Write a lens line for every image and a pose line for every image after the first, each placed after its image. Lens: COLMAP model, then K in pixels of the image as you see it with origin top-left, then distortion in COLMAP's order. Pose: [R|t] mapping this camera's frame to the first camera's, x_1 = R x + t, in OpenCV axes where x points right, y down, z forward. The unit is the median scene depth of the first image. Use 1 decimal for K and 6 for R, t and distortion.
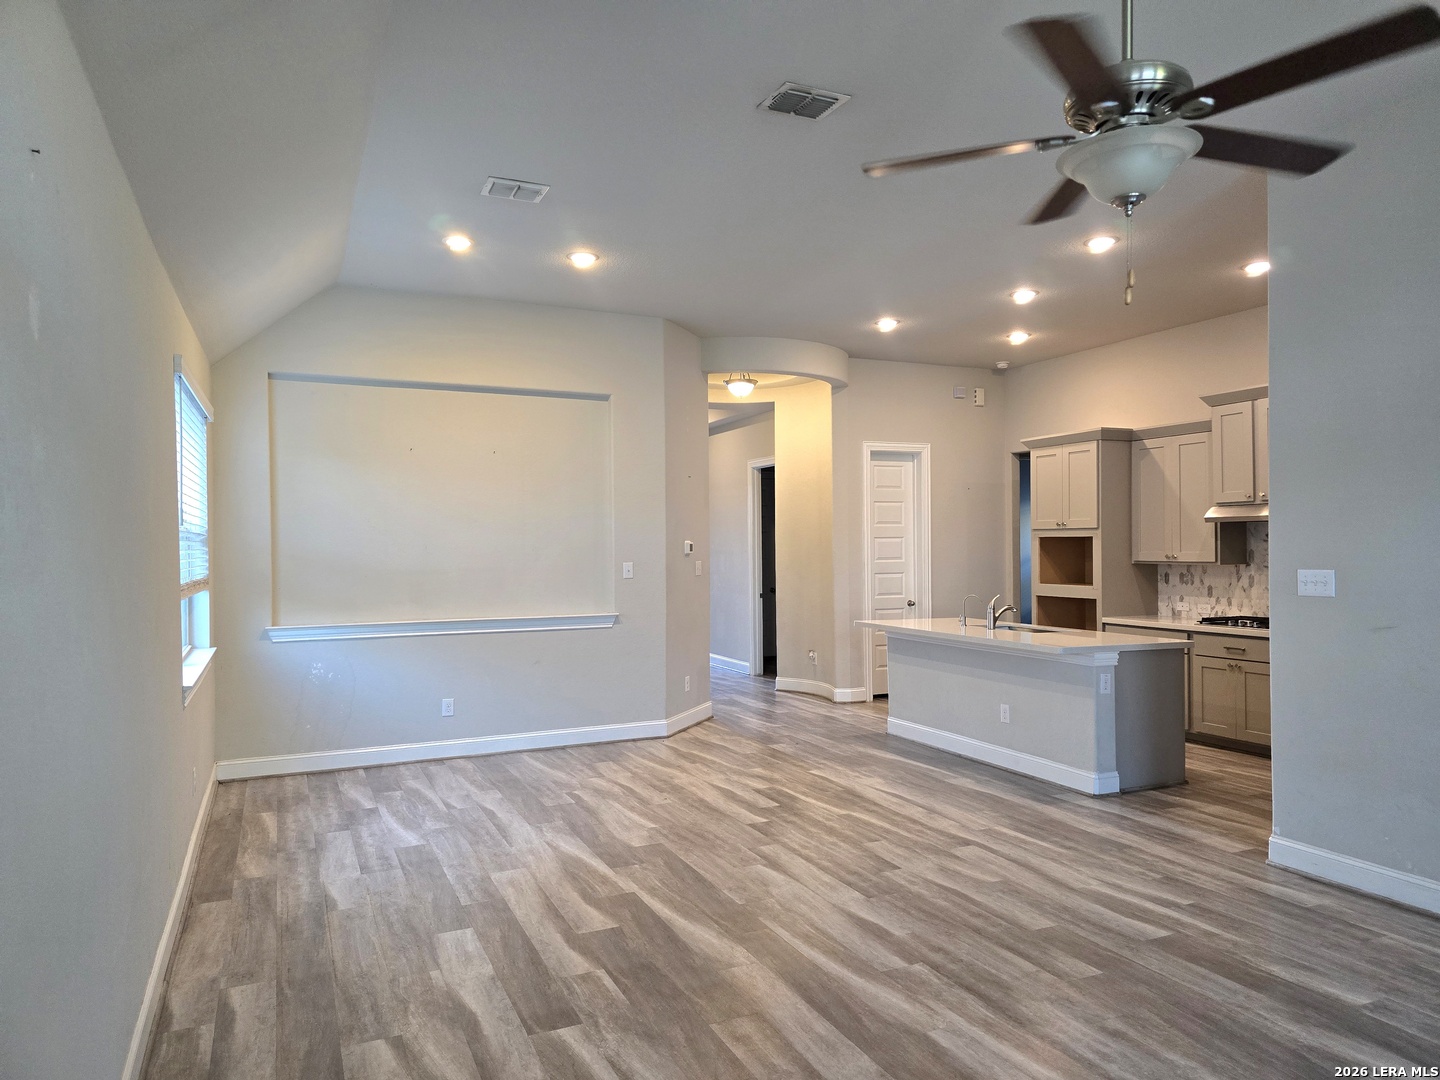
lens RADIAL K [[959.1, 0, 716.1], [0, 959.1, 549.1], [0, 0, 1]] dist [0.066889, -0.063481]
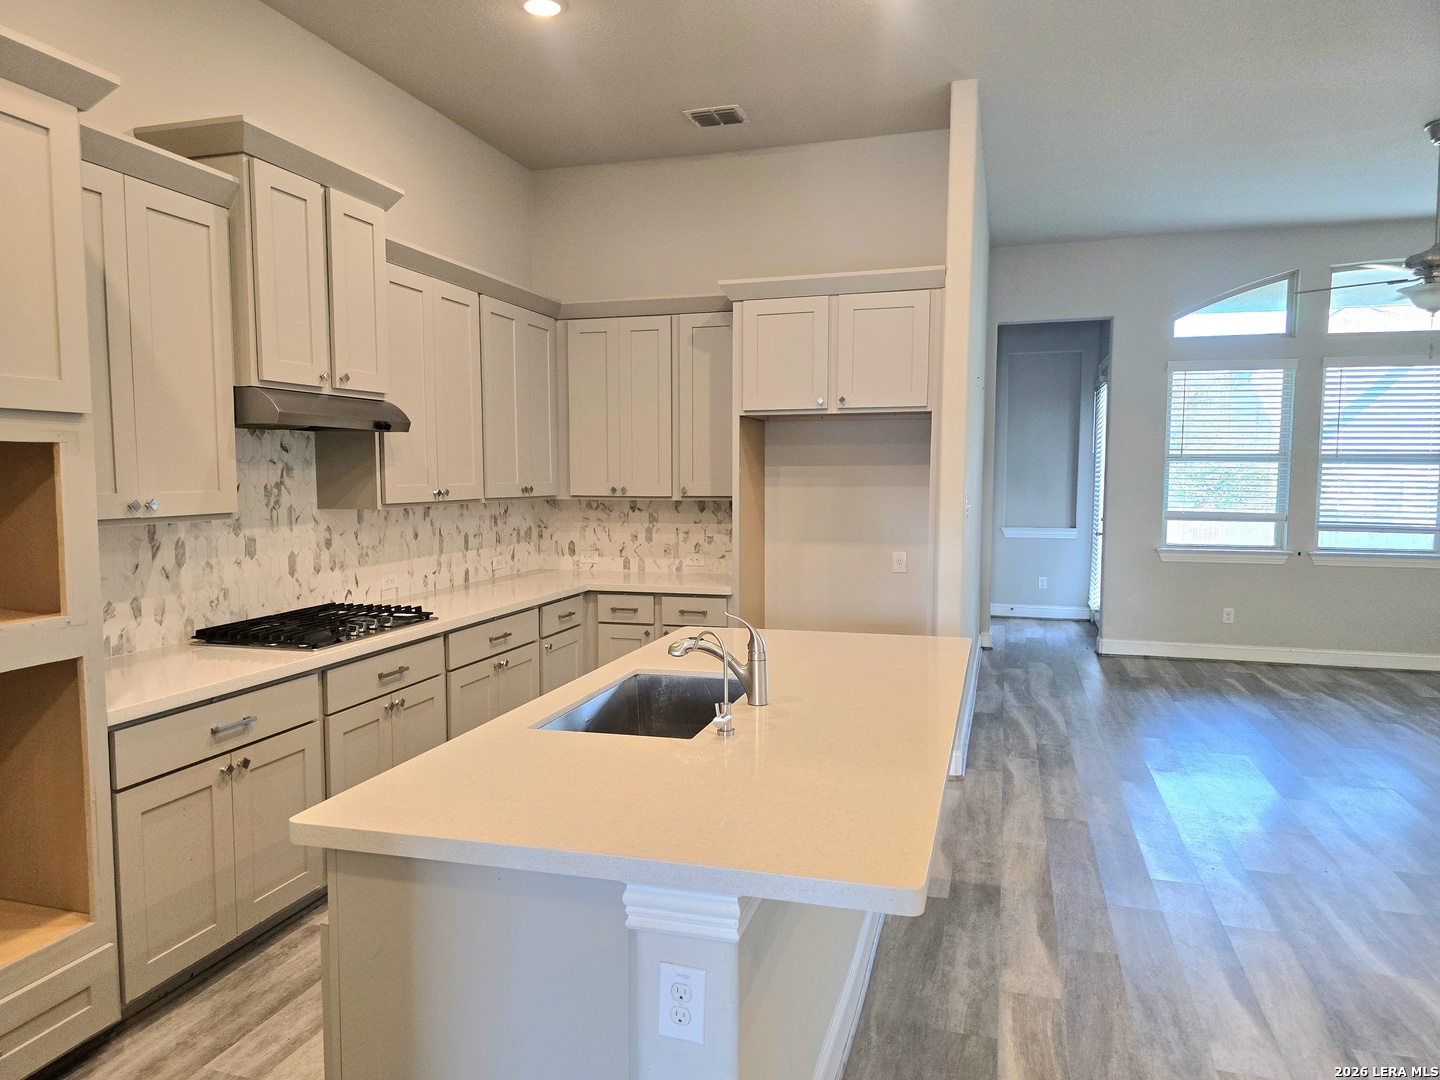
lens RADIAL K [[959.1, 0, 716.1], [0, 959.1, 549.1], [0, 0, 1]] dist [0.066889, -0.063481]
pose [[-0.753745, -0.045702, 0.655576, 0.090128], [0.006602, 0.997002, 0.077093, -0.004444], [-0.657134, 0.062436, -0.751183, 1.833046]]
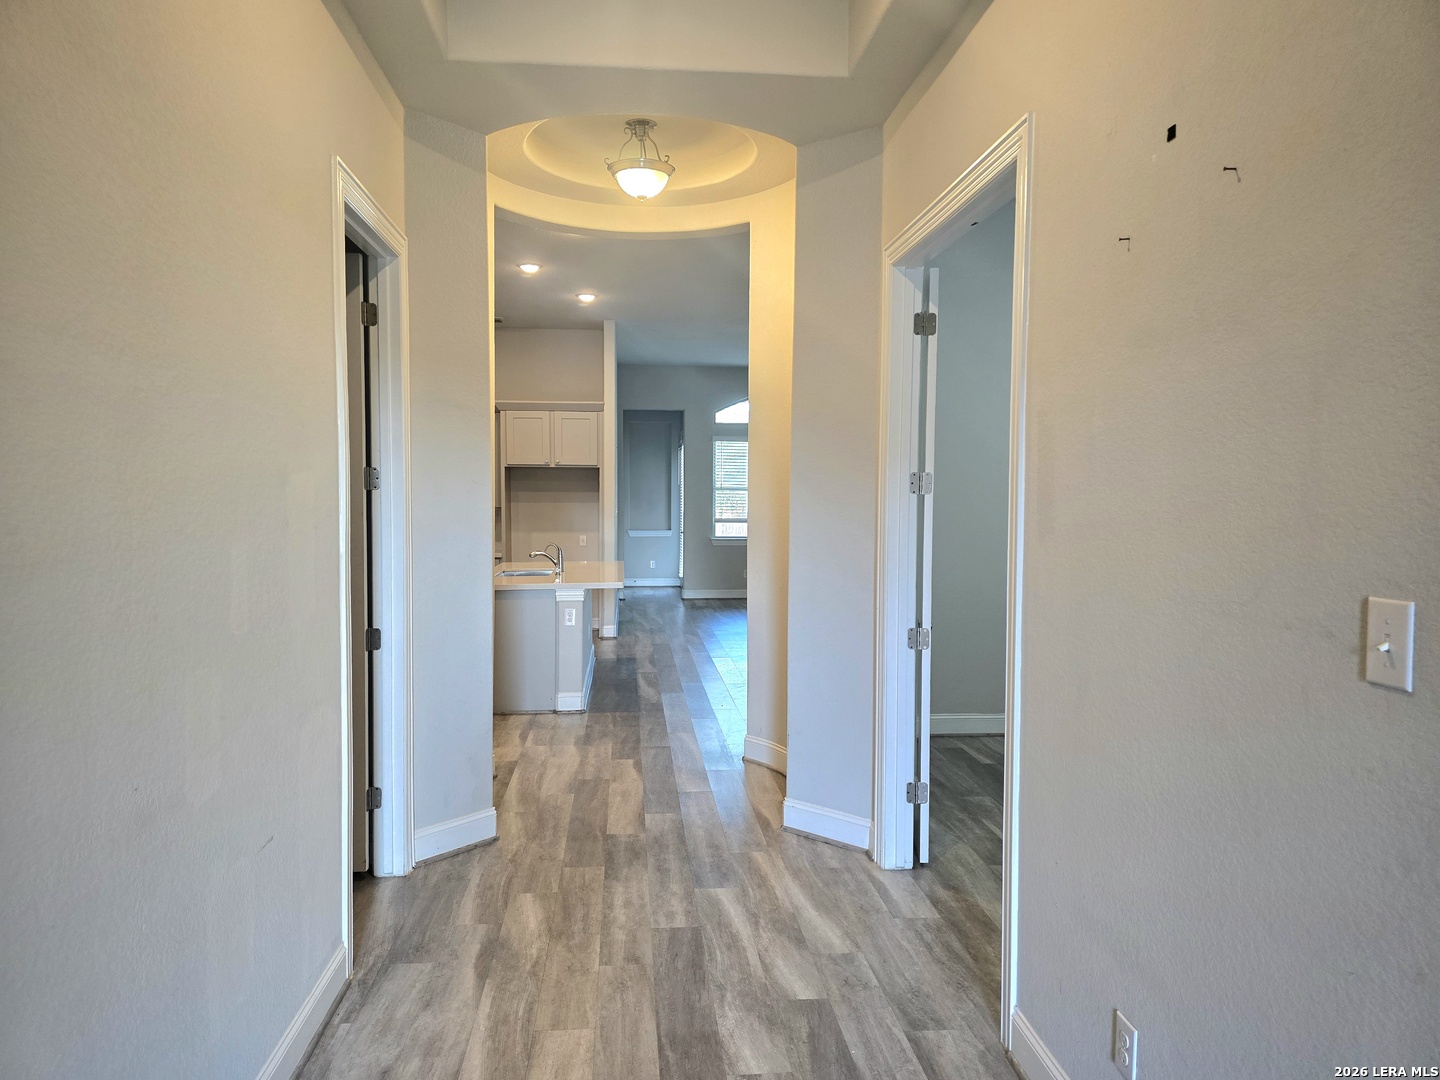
lens RADIAL K [[959.1, 0, 716.1], [0, 959.1, 549.1], [0, 0, 1]] dist [0.066889, -0.063481]
pose [[-0.946489, -0.017141, 0.322280, -0.349106], [0.001160, 0.998401, 0.056508, -0.007547], [-0.322733, 0.053858, -0.944956, 2.858662]]
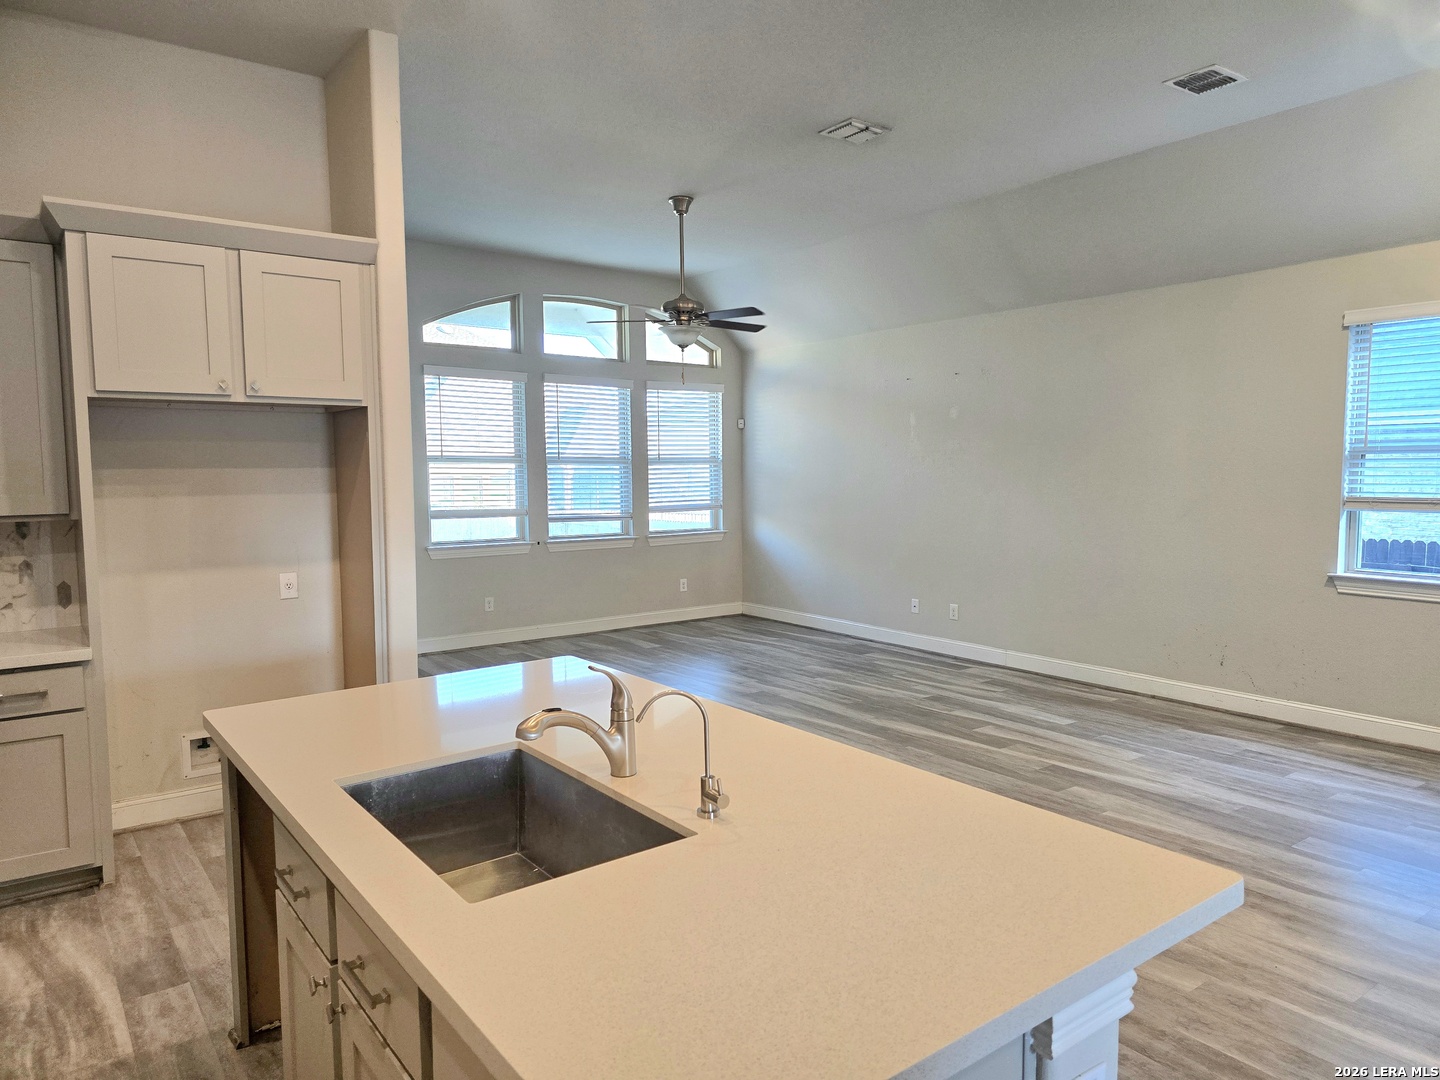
lens RADIAL K [[957.1, 0, 720.0], [0, 957.1, 540.0], [0, 0, 1]] dist [0.075179, -0.075204]
pose [[-0.976531, 0.029560, -0.213341, 0.456517], [0.012467, 0.996634, 0.081024, -0.015392], [0.215018, 0.076463, -0.973612, 1.842513]]
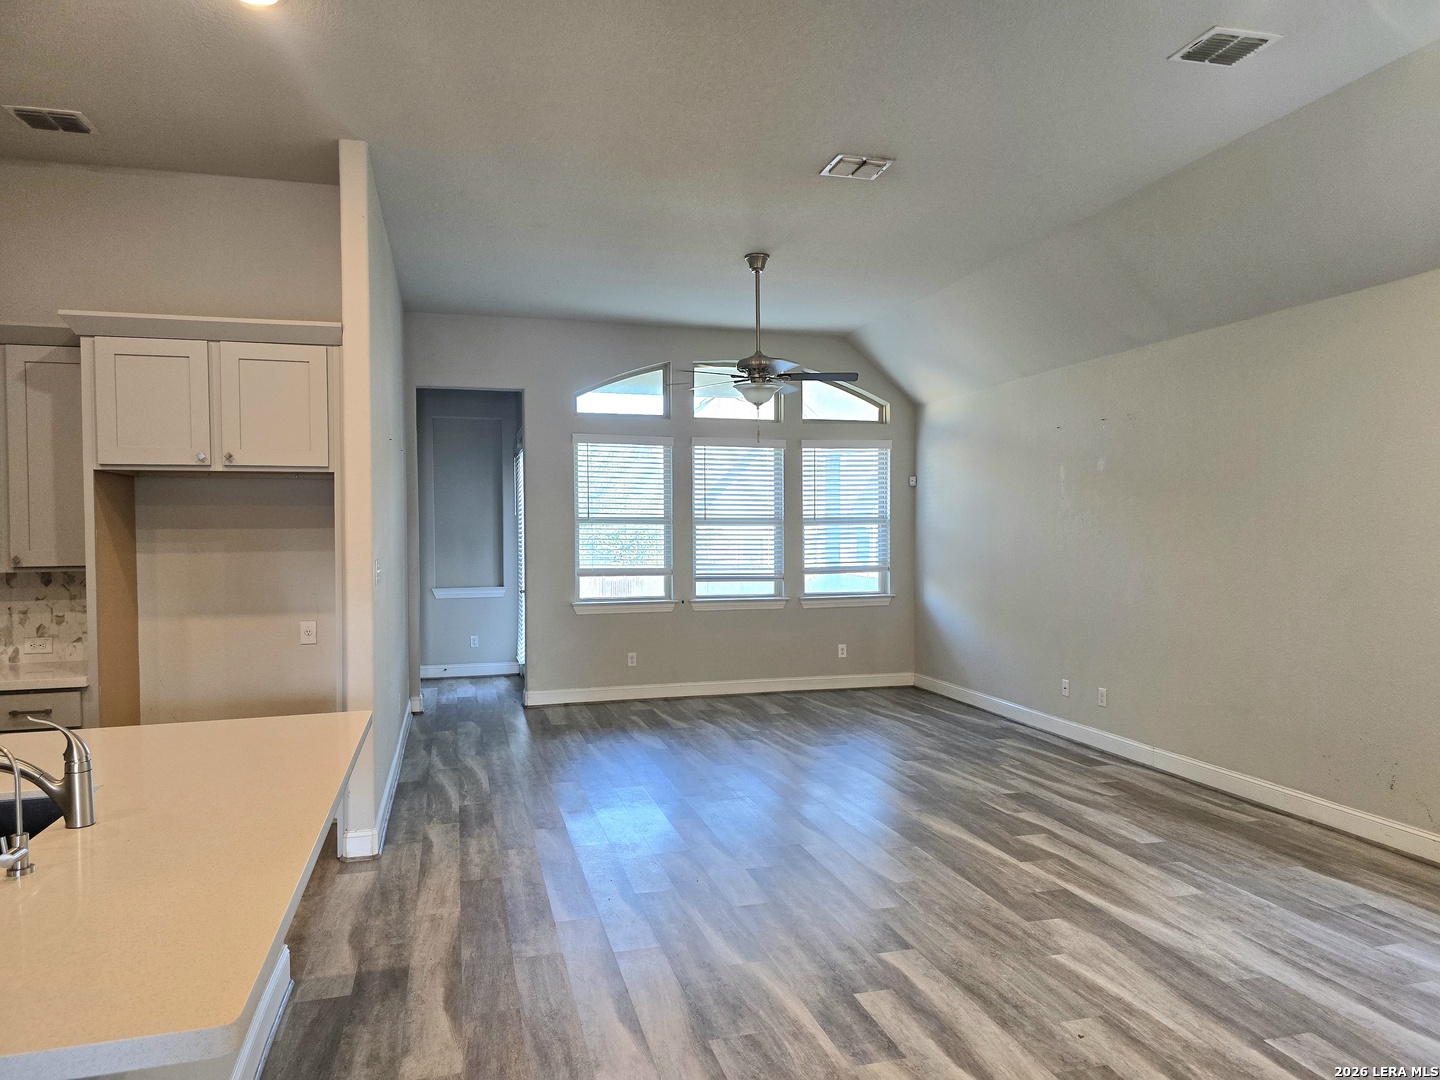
lens RADIAL K [[959.1, 0, 716.1], [0, 959.1, 549.1], [0, 0, 1]] dist [0.066889, -0.063481]
pose [[-0.987459, 0.009863, 0.157568, 0.062358], [0.013480, 0.999669, 0.021901, -0.008480], [-0.157300, 0.023750, -0.987265, 1.812371]]
